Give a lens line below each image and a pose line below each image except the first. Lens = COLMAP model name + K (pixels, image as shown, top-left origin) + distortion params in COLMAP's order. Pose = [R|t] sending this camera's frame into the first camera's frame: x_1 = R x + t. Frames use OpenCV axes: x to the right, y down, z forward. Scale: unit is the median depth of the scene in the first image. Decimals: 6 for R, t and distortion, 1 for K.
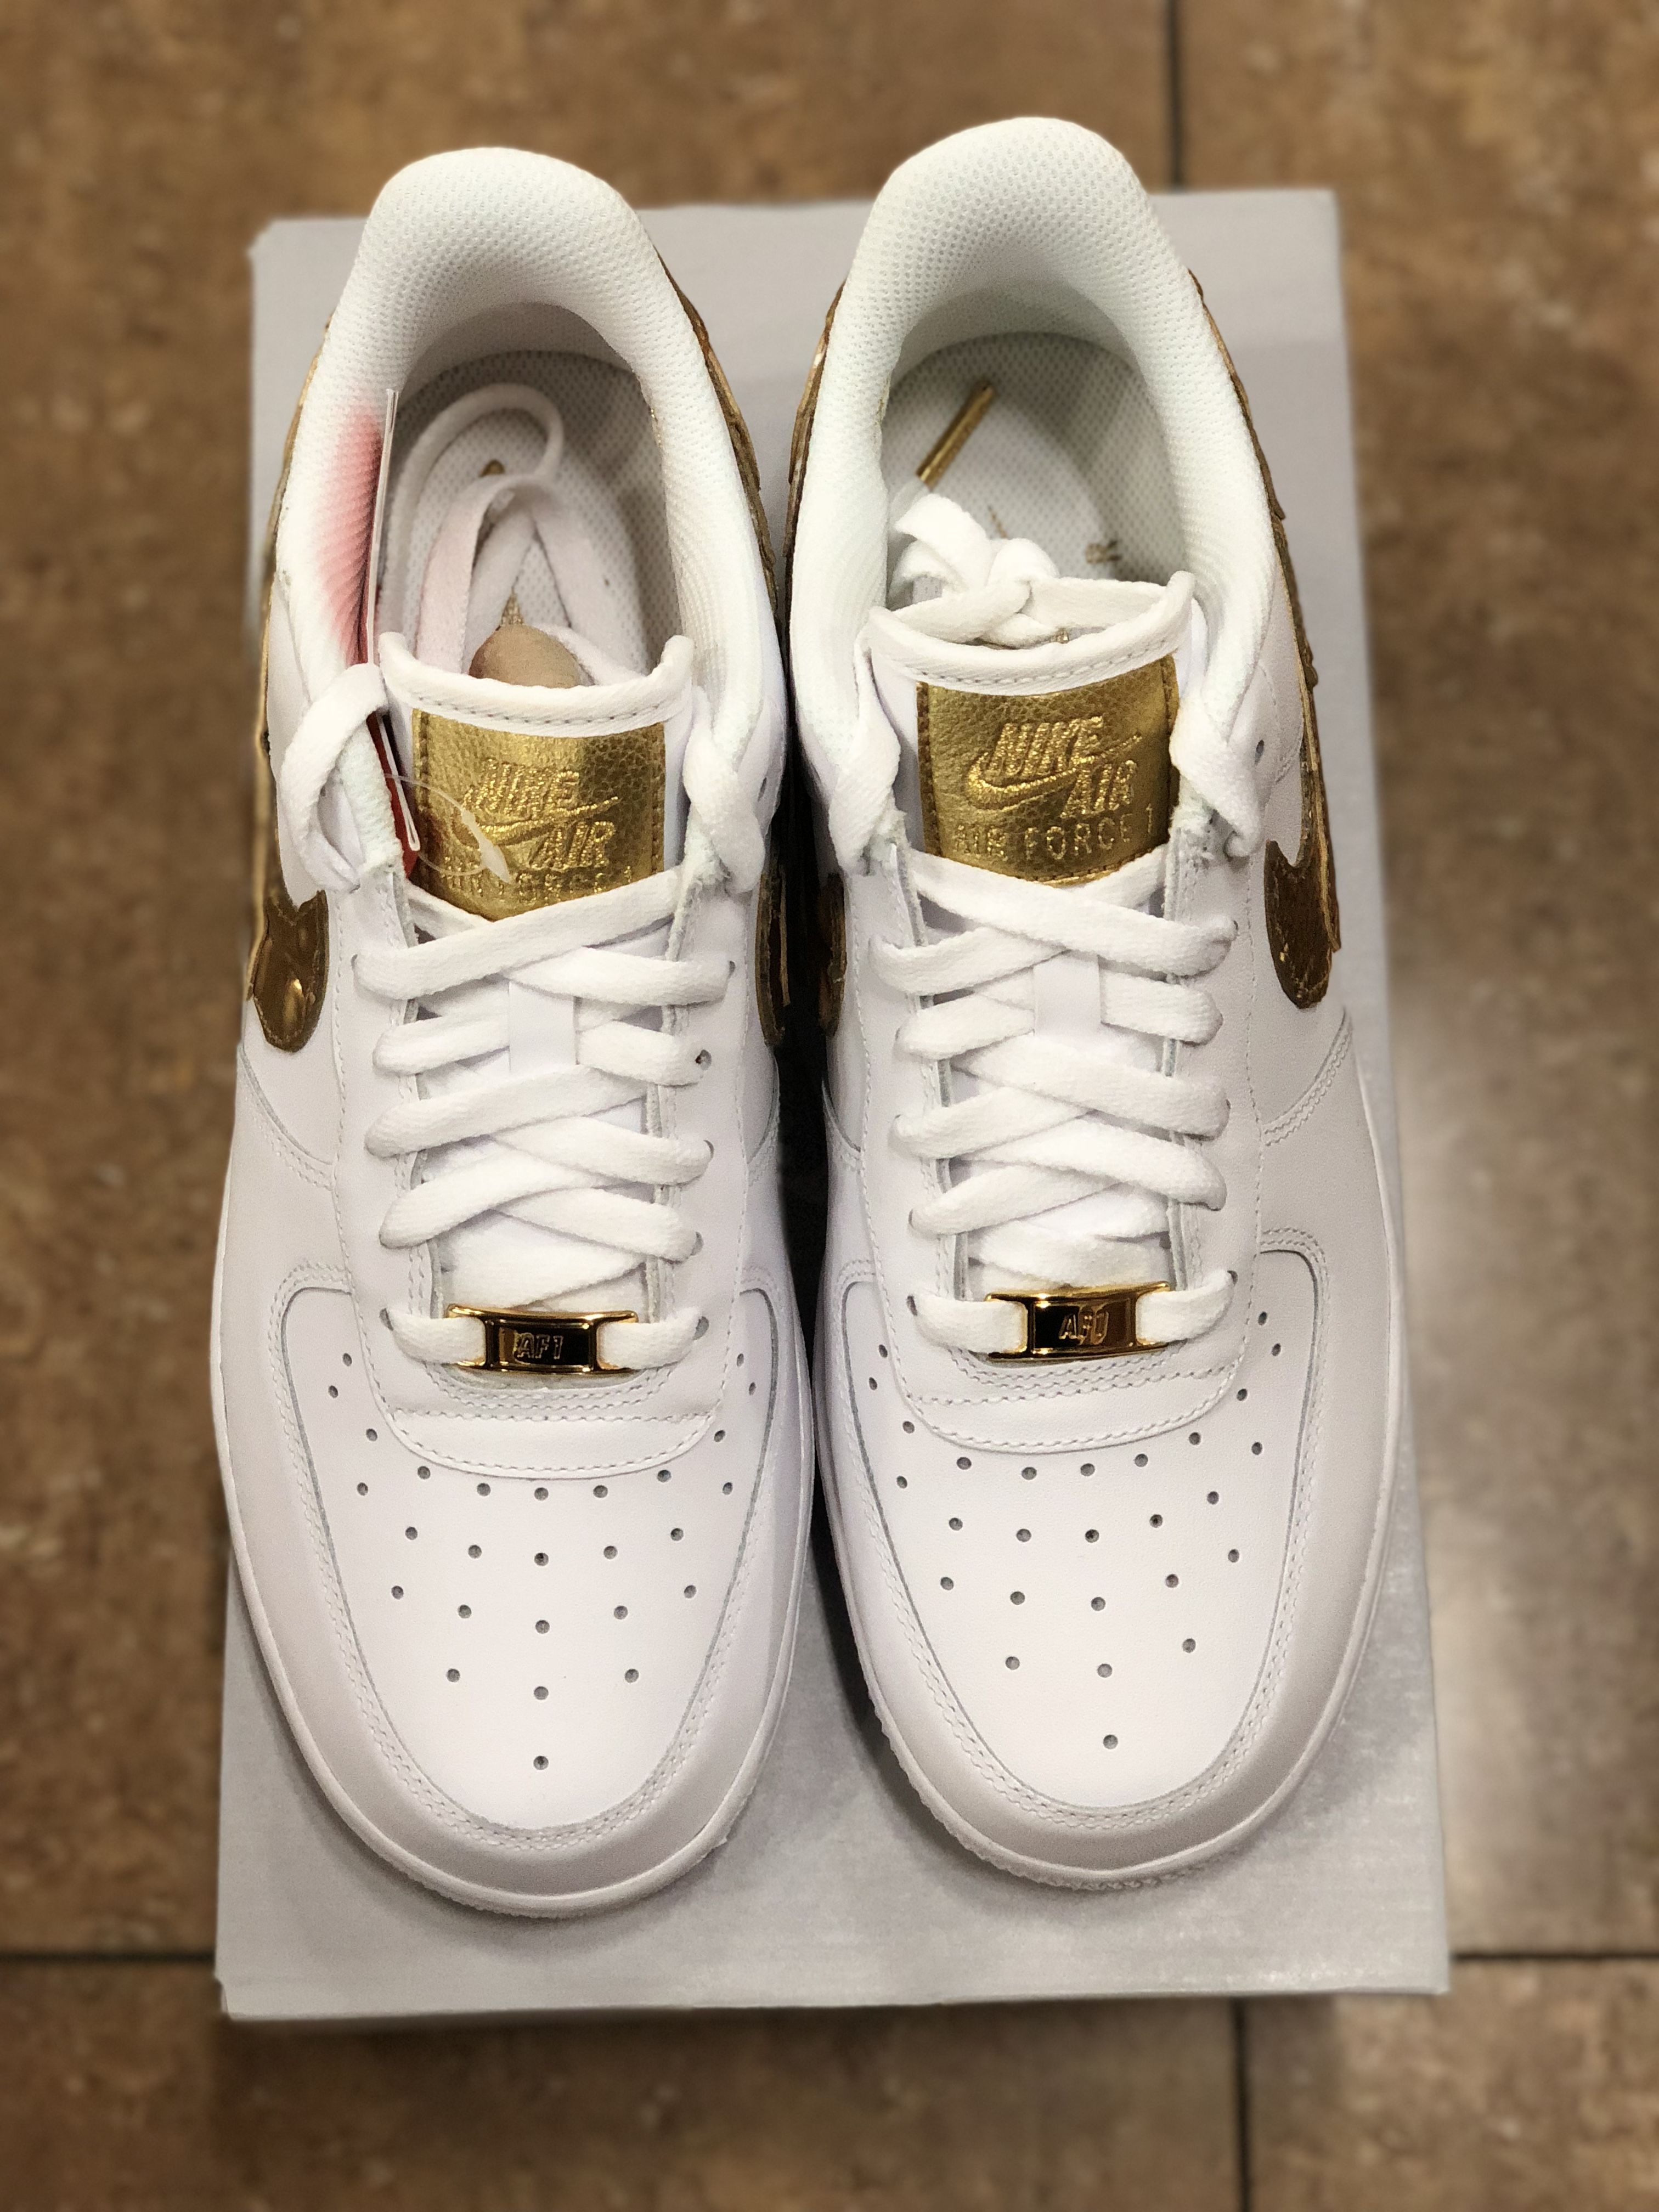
lens RADIAL K [[3087.5, 0, 829.5], [0, 3087.5, 1106.0], [0, 0, 1]] dist [0.038886, -0.396120]
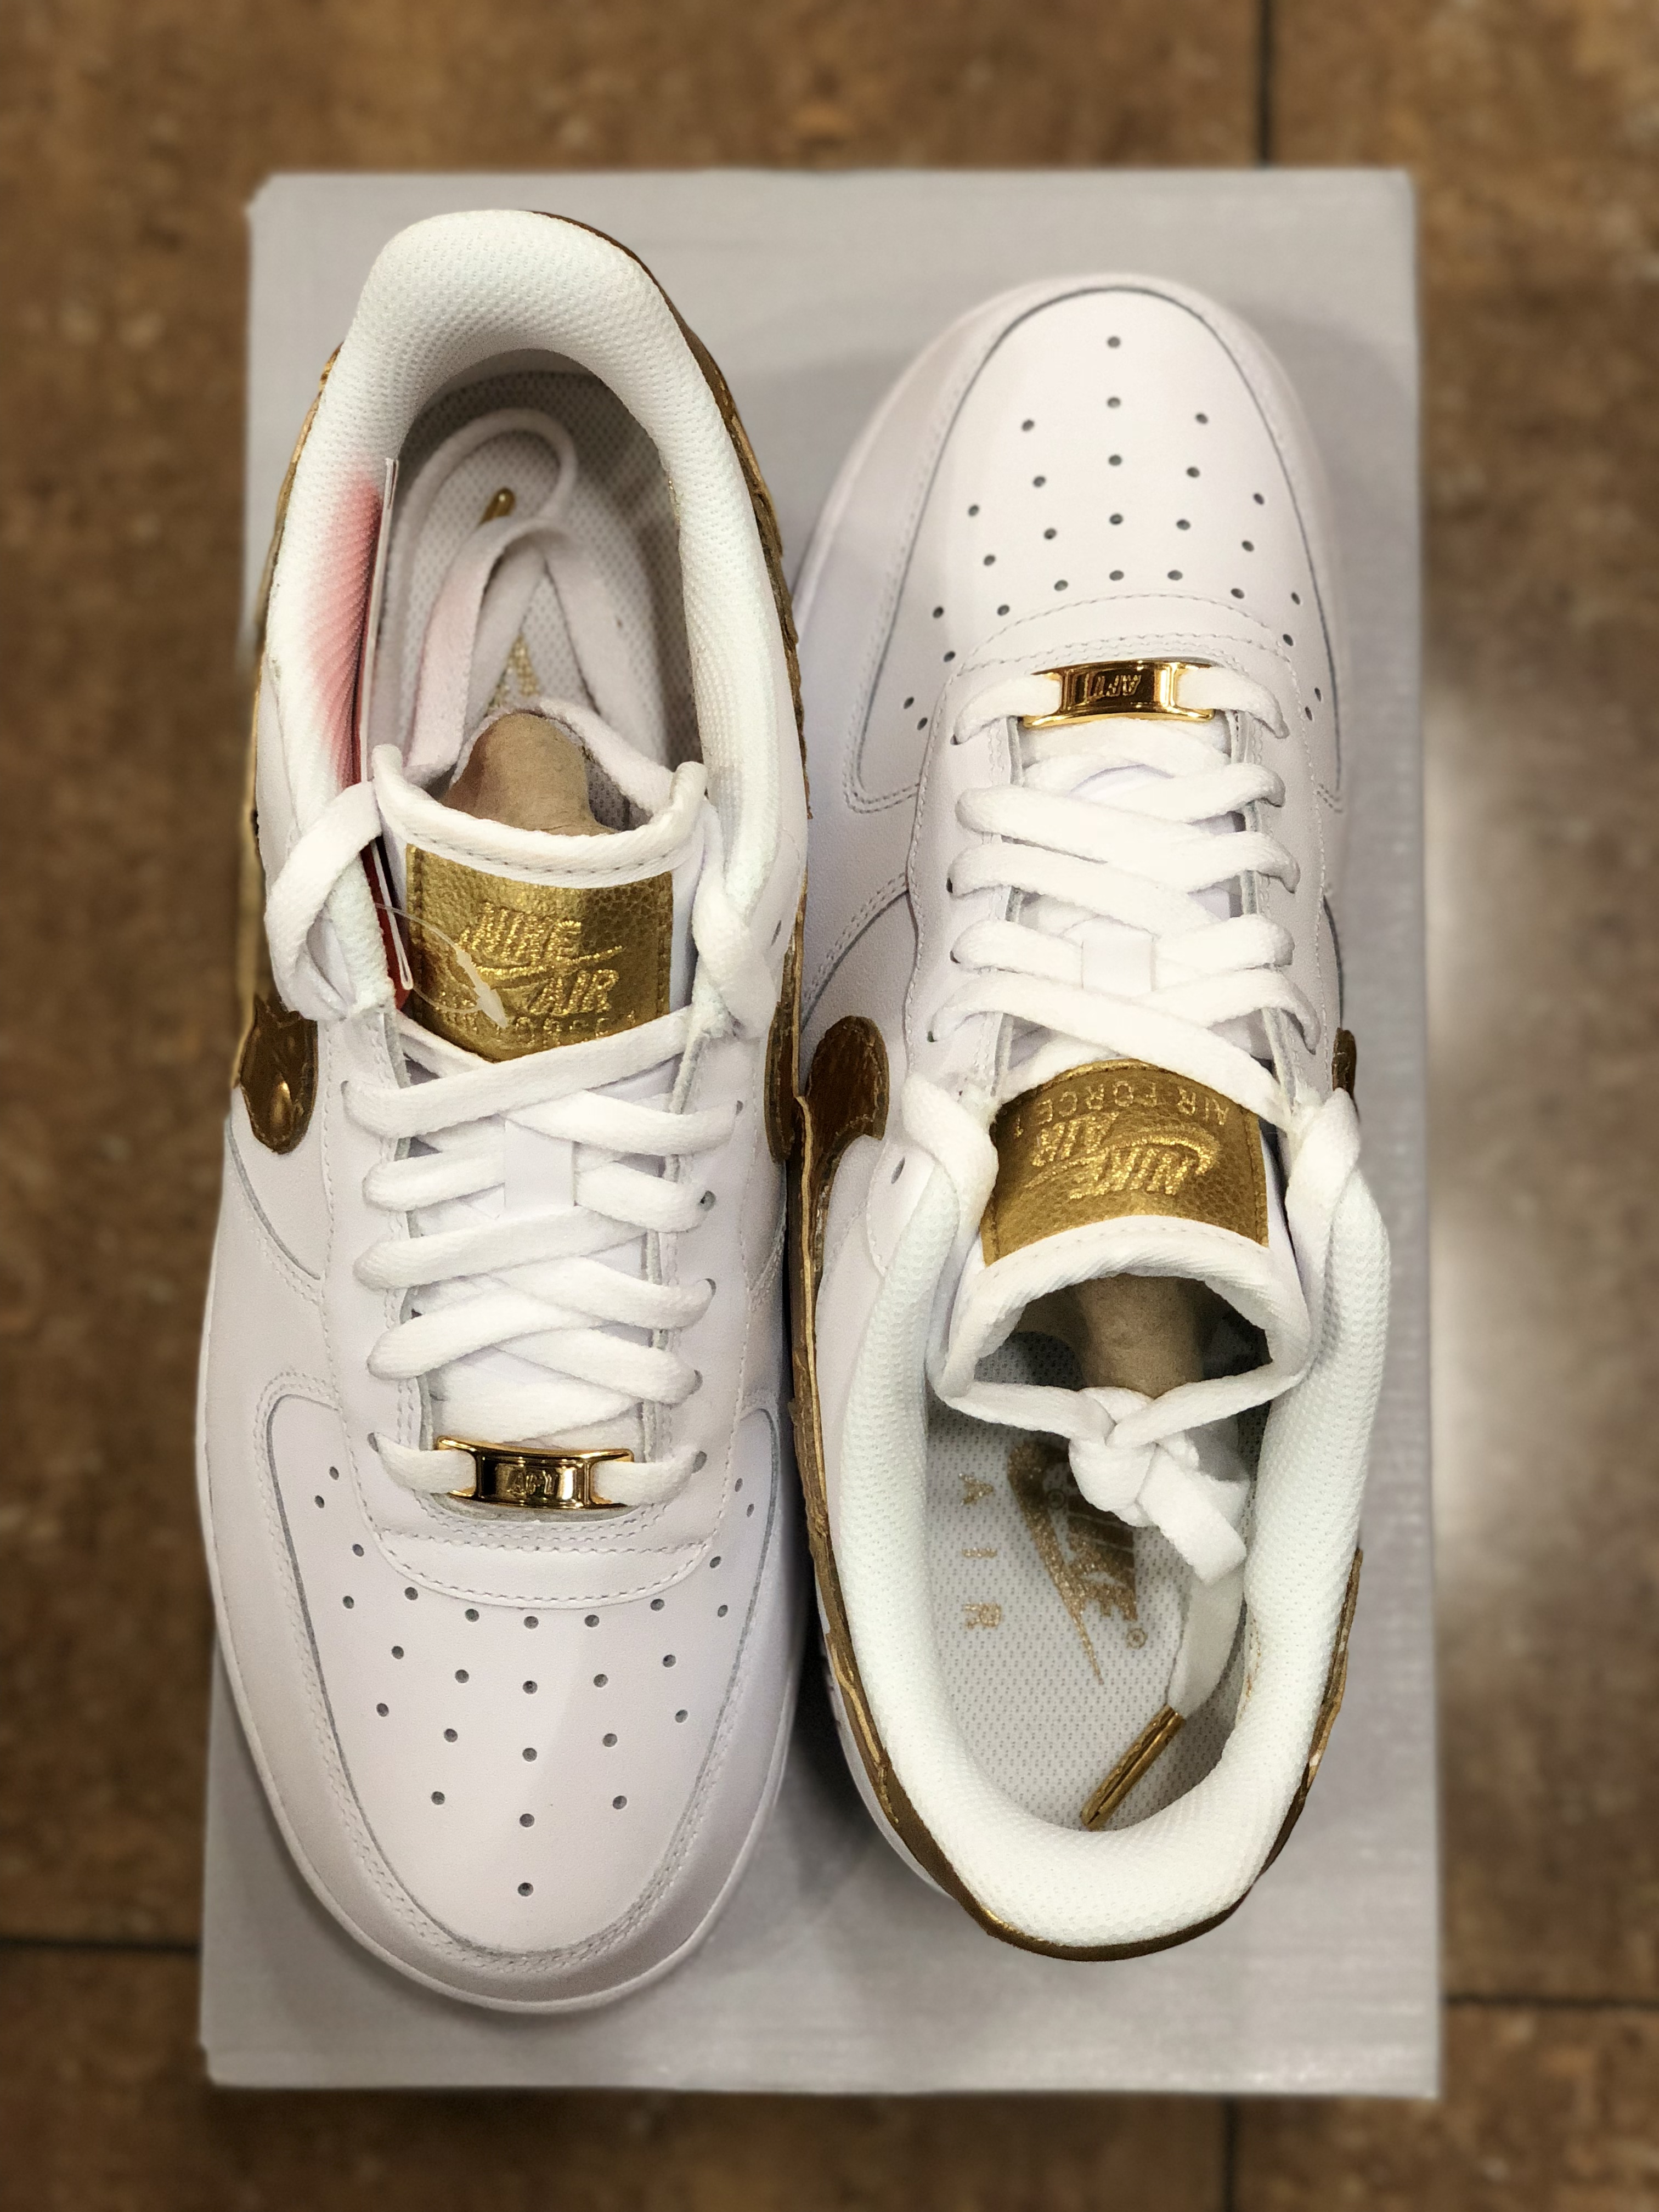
lens RADIAL K [[3087.5, 0, 829.5], [0, 3087.5, 1106.0], [0, 0, 1]] dist [0.038886, -0.396120]
pose [[0.999266, 0.034439, -0.016787, 0.011553], [-0.032155, 0.992098, 0.121272, -0.157043], [0.020831, -0.120643, 0.992477, 0.054816]]
